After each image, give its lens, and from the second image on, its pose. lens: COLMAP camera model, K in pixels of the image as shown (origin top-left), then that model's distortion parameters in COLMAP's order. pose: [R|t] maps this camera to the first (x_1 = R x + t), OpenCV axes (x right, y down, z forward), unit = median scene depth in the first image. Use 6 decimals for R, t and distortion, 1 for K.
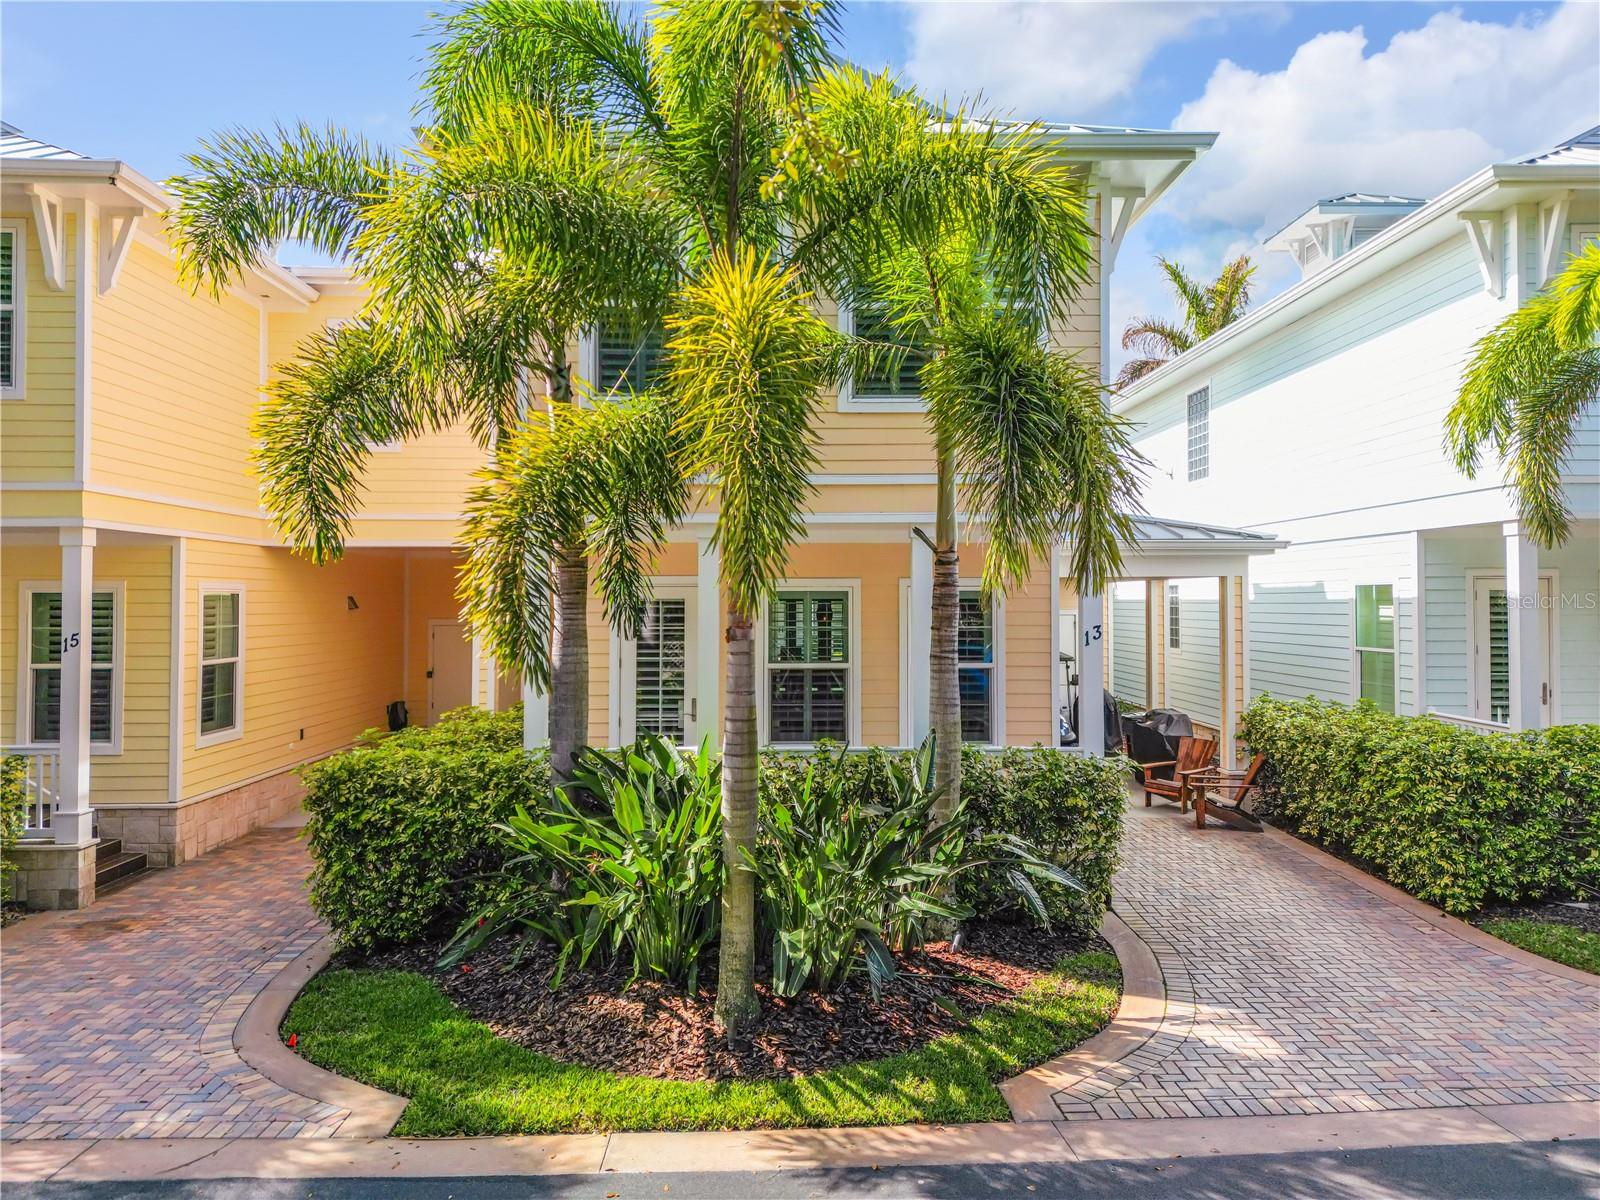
lens RADIAL K [[1134.2, 0, 794.4], [0, 1134.2, 578.5], [0, 0, 1]] dist [0.053005, -0.031871]
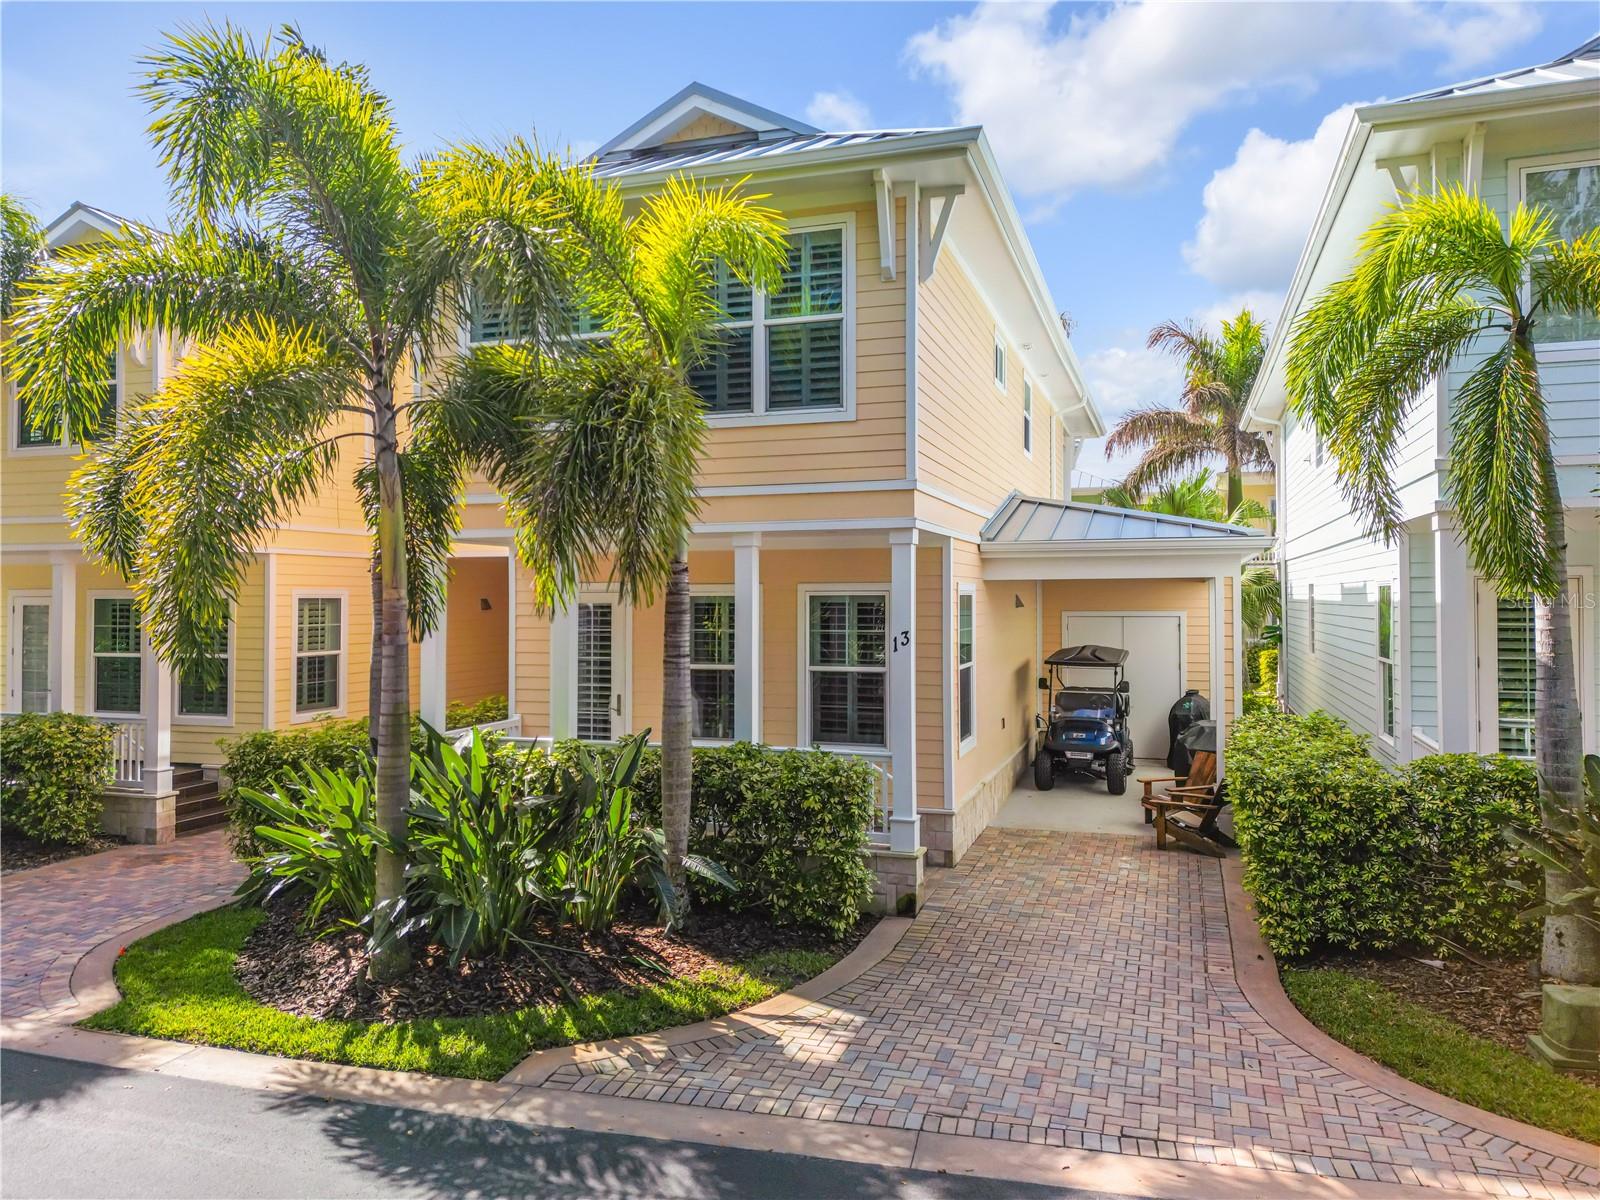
lens RADIAL K [[1128.6, 0, 803.2], [0, 1128.6, 577.2], [0, 0, 1]] dist [0.077956, -0.066560]
pose [[0.940342, -0.007827, -0.340141, 0.701837], [0.008525, 0.999964, 0.000558, -0.010527], [0.340124, -0.003425, 0.940374, 0.049823]]
